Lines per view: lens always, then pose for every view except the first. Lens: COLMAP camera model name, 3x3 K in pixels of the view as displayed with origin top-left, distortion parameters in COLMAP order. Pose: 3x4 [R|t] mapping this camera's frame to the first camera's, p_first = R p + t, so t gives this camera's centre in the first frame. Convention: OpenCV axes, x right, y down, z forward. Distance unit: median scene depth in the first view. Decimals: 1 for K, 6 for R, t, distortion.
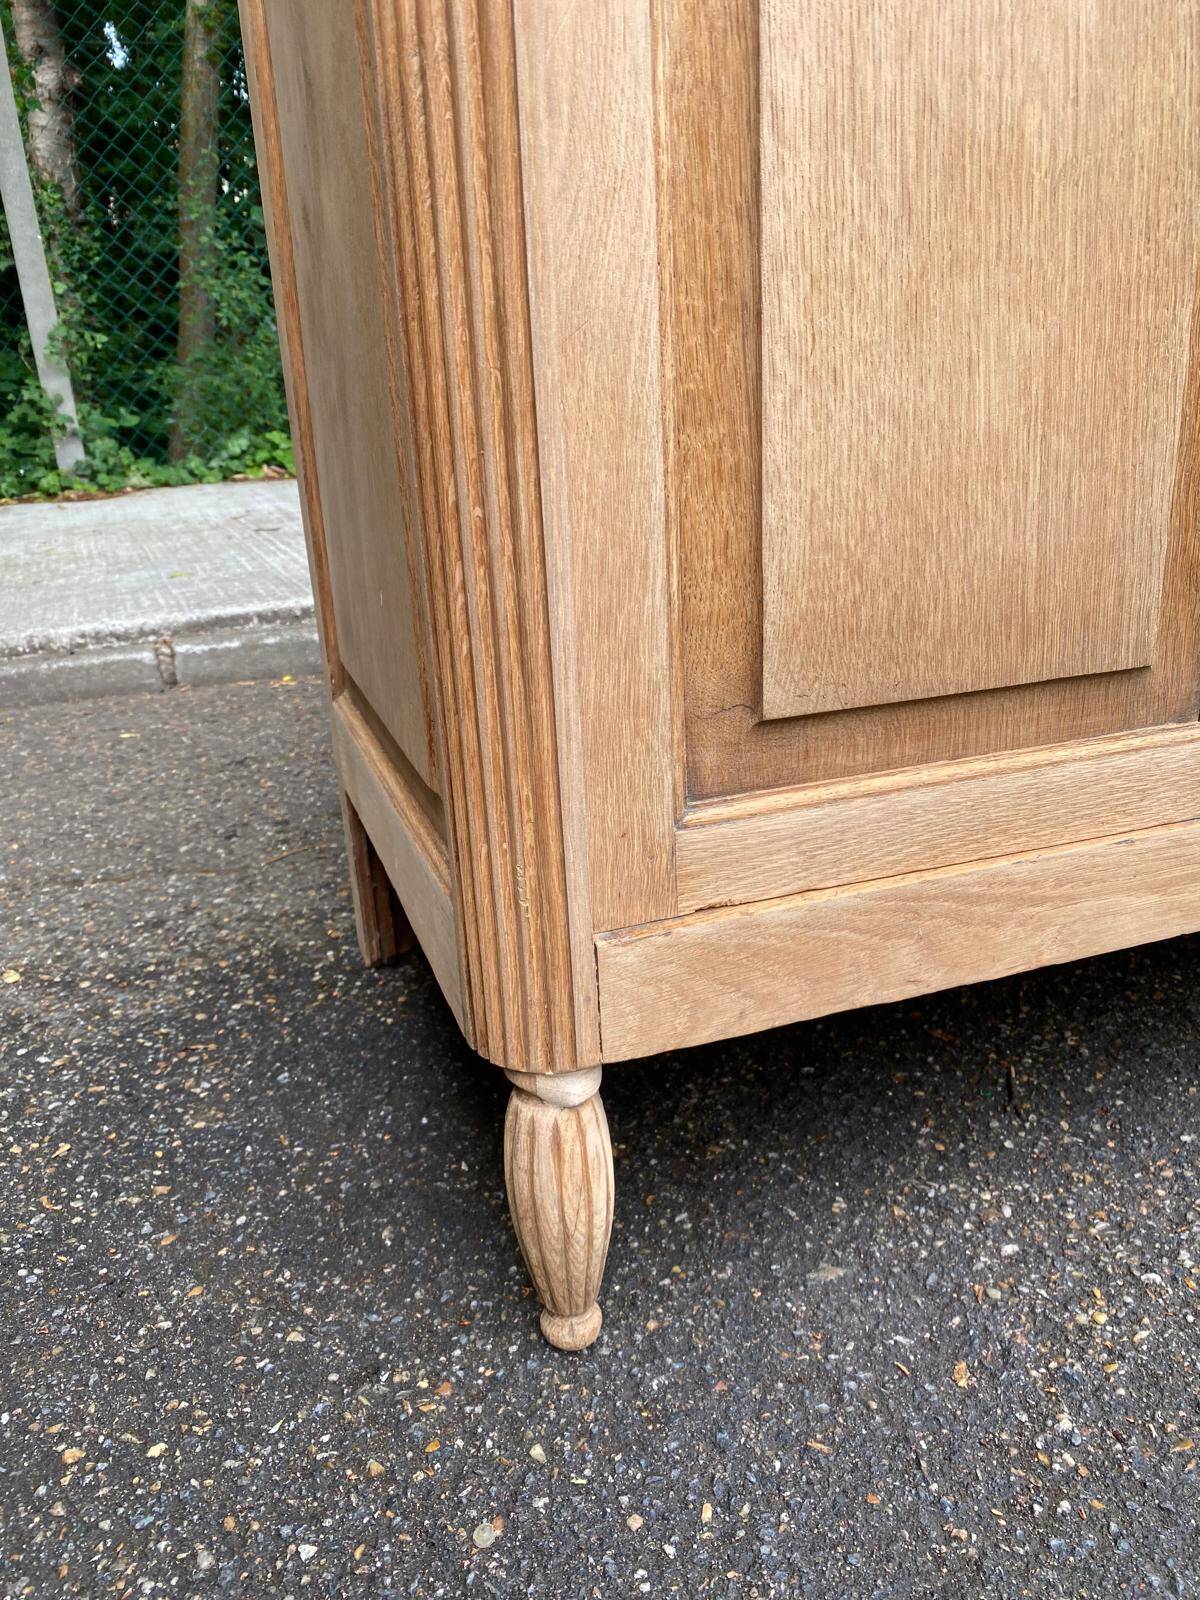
lens RADIAL K [[1231.5, 0, 615.4], [0, 1231.5, 795.2], [0, 0, 1]] dist [0.017469, -0.018916]
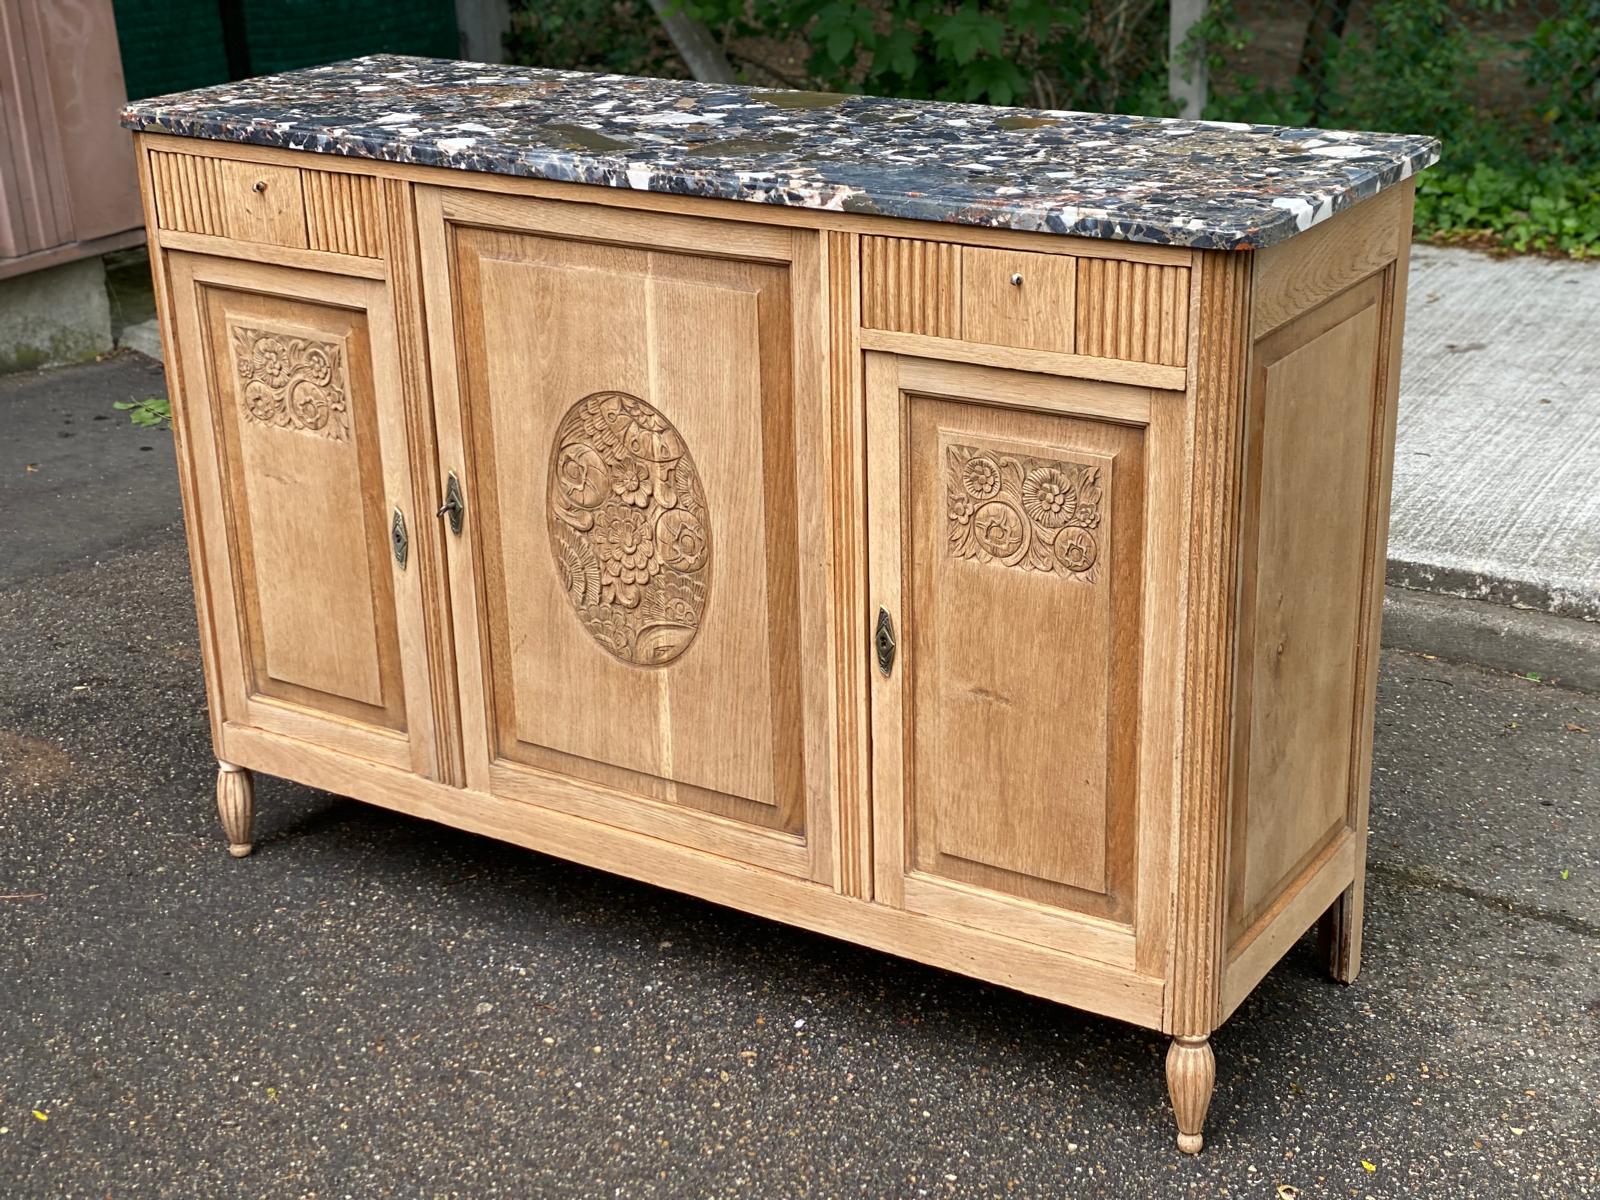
lens RADIAL K [[2412.6, 0, 816.5], [0, 2412.6, 594.0], [0, 0, 1]] dist [0.119902, 0.000000]
pose [[0.612405, 0.310679, -0.726938, 4.593661], [-0.264747, 0.947043, 0.181712, -1.490784], [0.744895, 0.081173, 0.662225, -1.775224]]
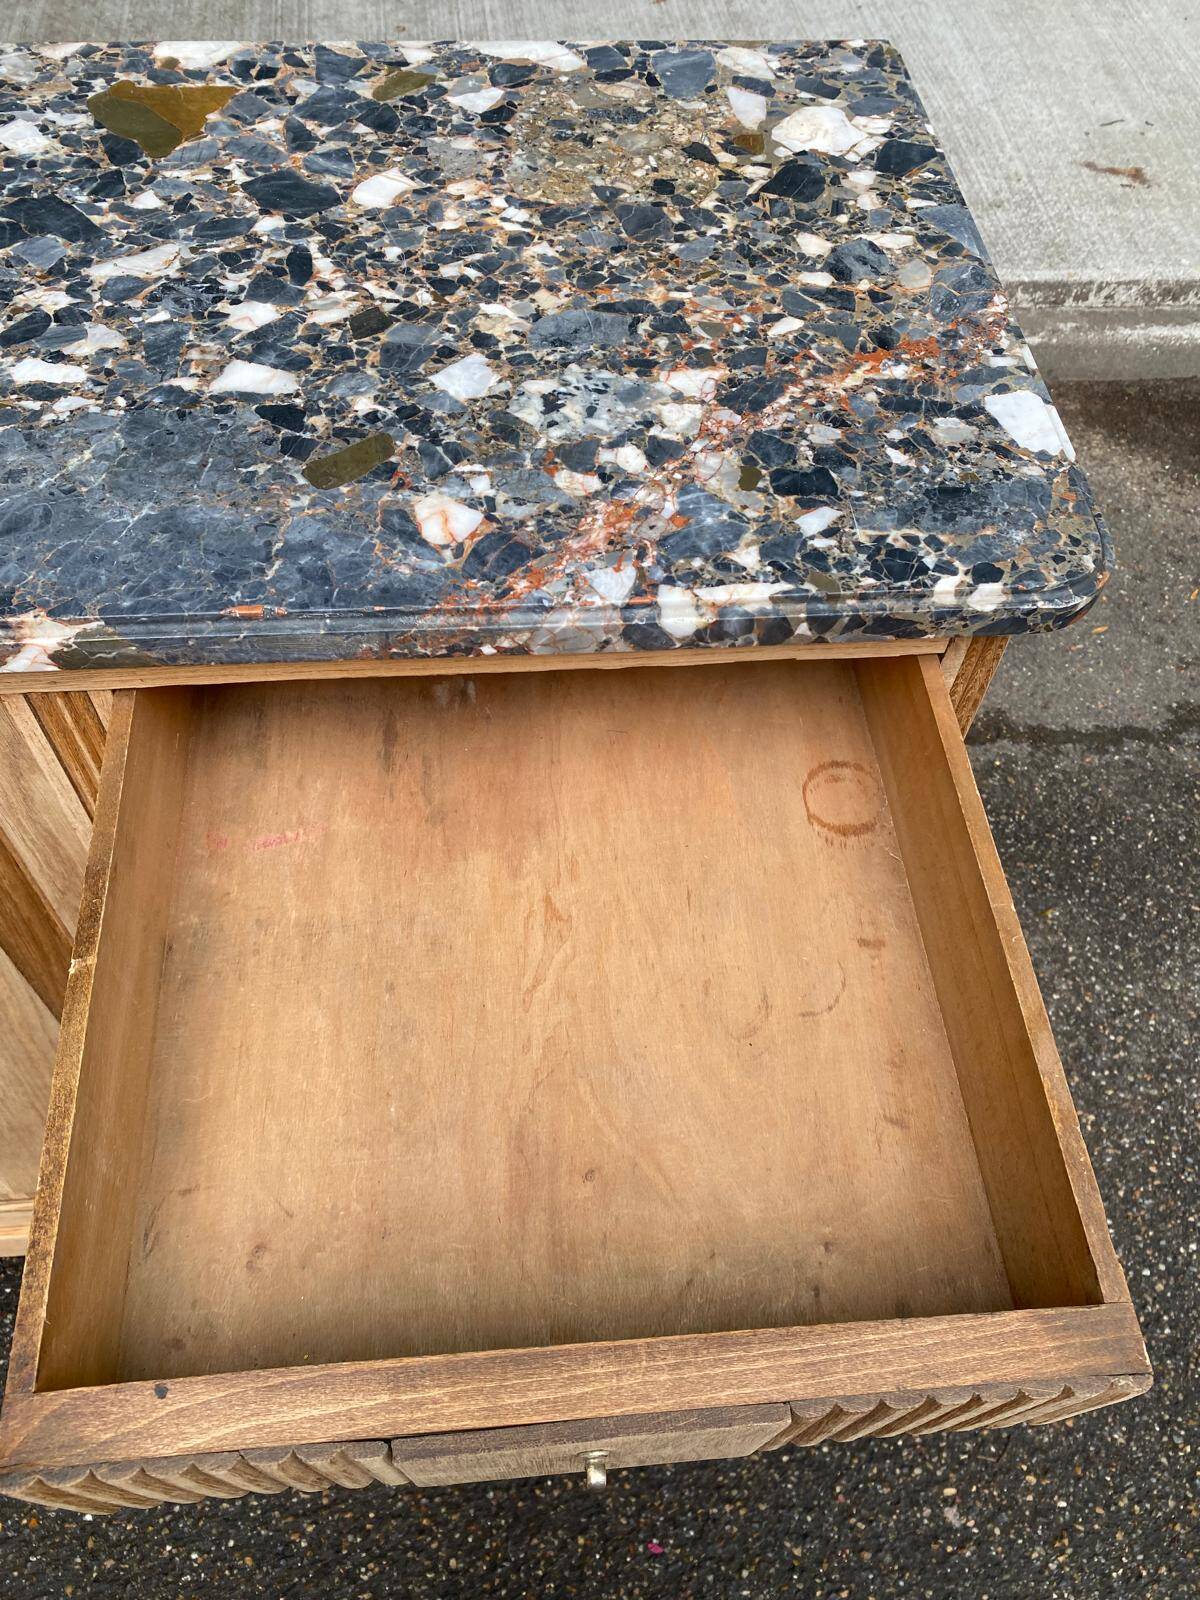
lens RADIAL K [[1231.5, 0, 597.2], [0, 1231.5, 801.7], [0, 0, 1]] dist [0.017469, -0.018916]
pose [[0.958817, 0.268179, -0.093535, 1.926279], [-0.161179, 0.784923, 0.598262, -1.859879], [0.233860, -0.558548, 0.795823, 0.260978]]
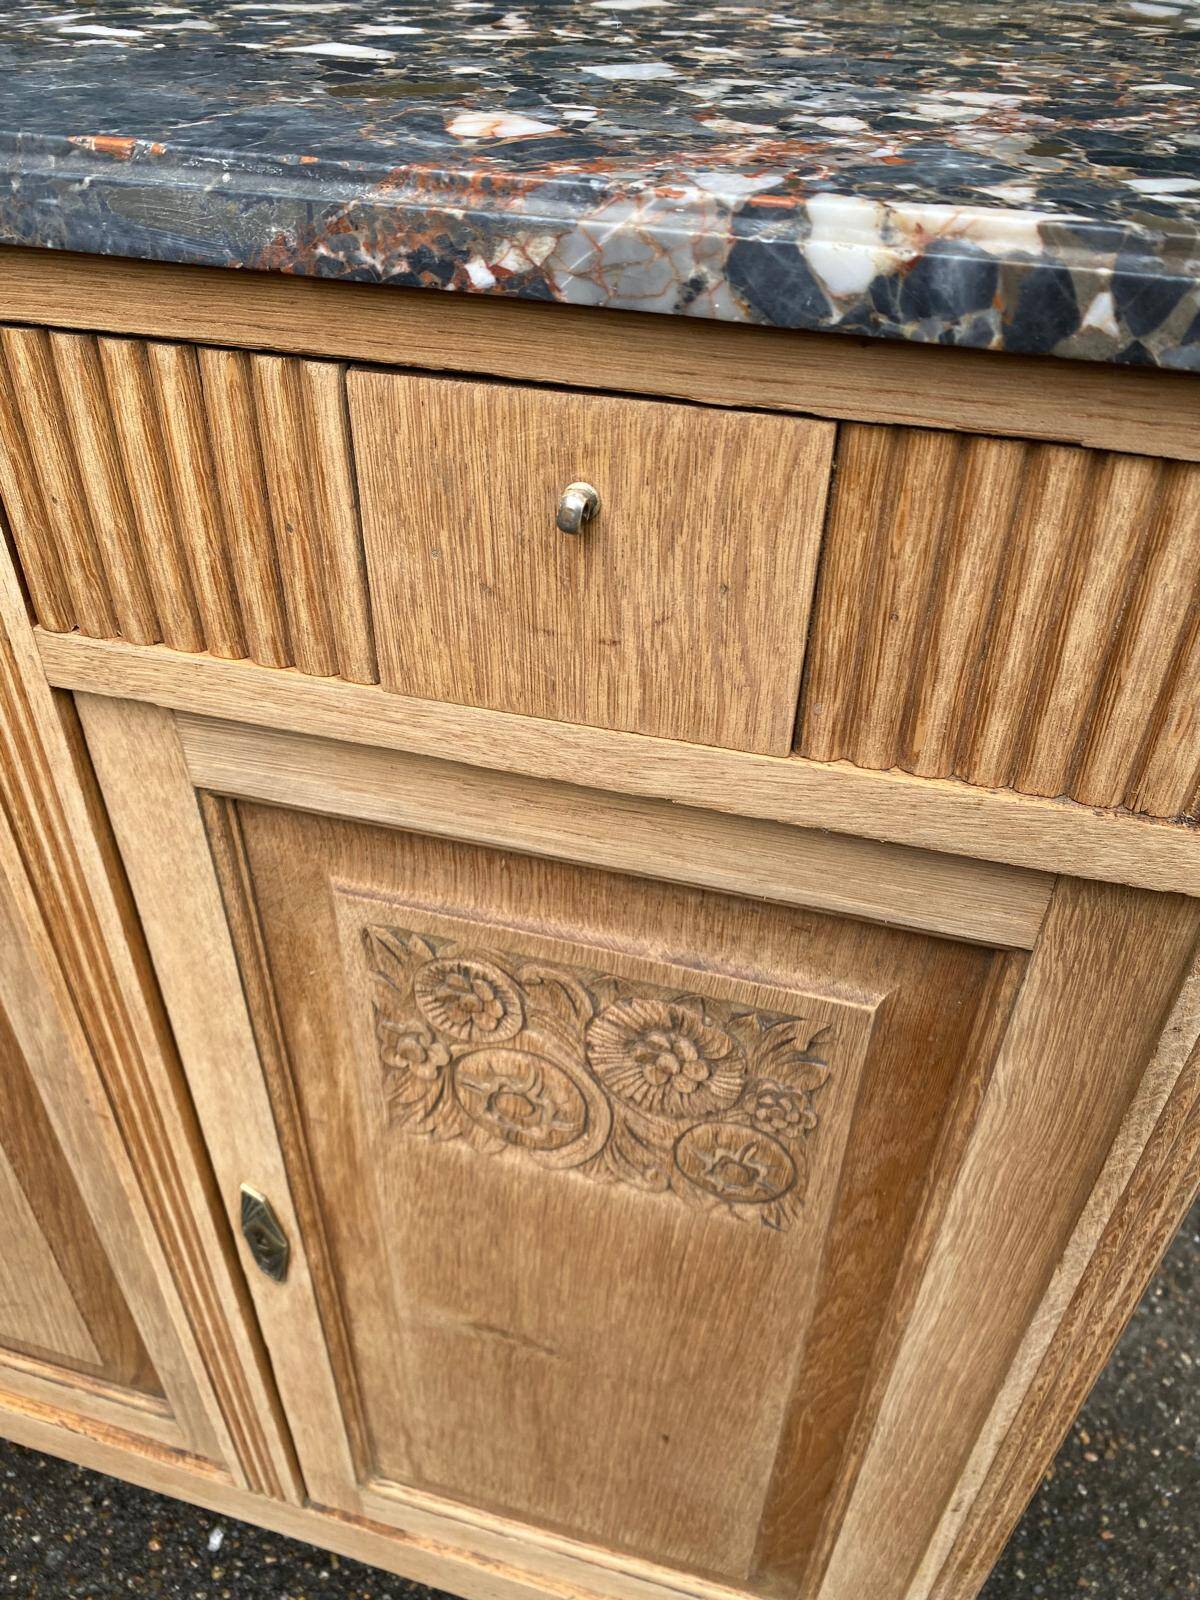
lens RADIAL K [[1231.5, 0, 598.0], [0, 1231.5, 782.7], [0, 0, 1]] dist [0.017469, -0.018916]
pose [[0.806532, 0.410977, -0.424976, 2.054217], [-0.245182, 0.886639, 0.392119, -1.448001], [0.537952, -0.212060, 0.815866, 0.583894]]
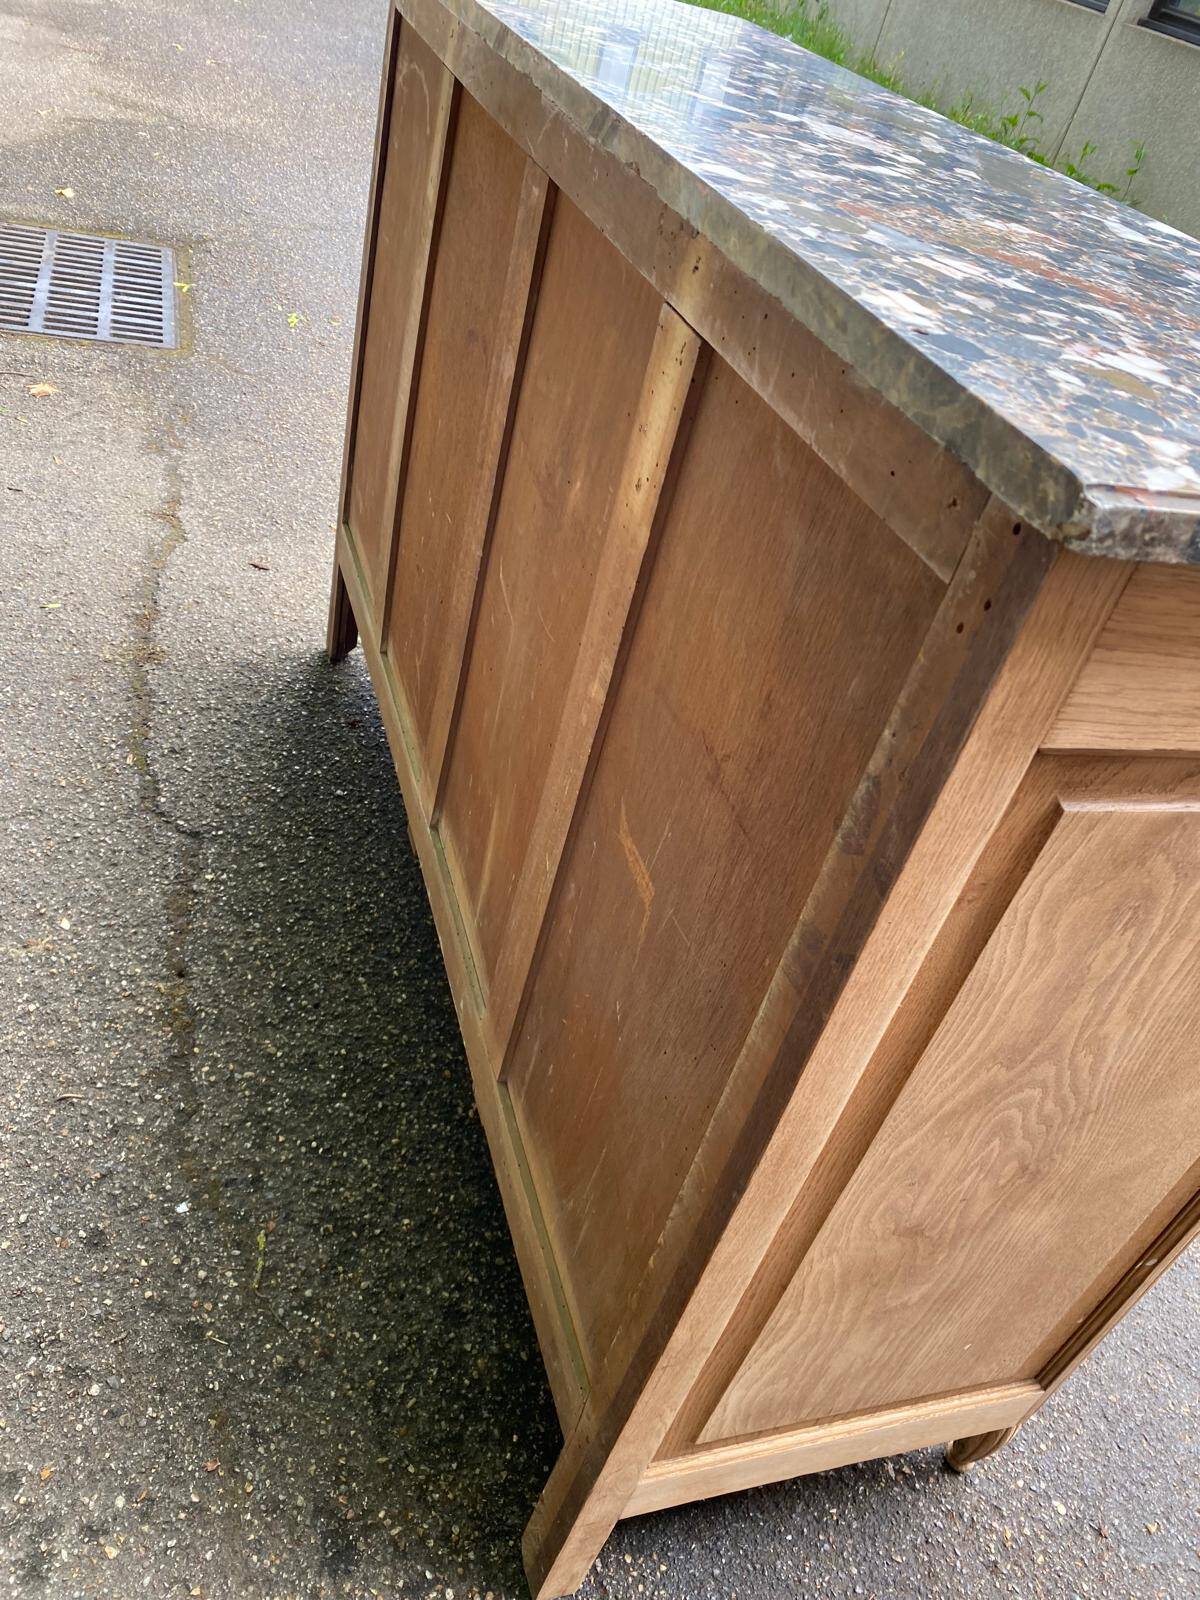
lens RADIAL K [[1231.5, 0, 607.8], [0, 1231.5, 800.0], [0, 0, 1]] dist [0.017469, -0.018916]
pose [[0.033425, -0.566026, 0.823709, -1.106321], [0.099341, 0.821970, 0.560800, -1.659096], [-0.994492, 0.063083, 0.083704, 1.284499]]
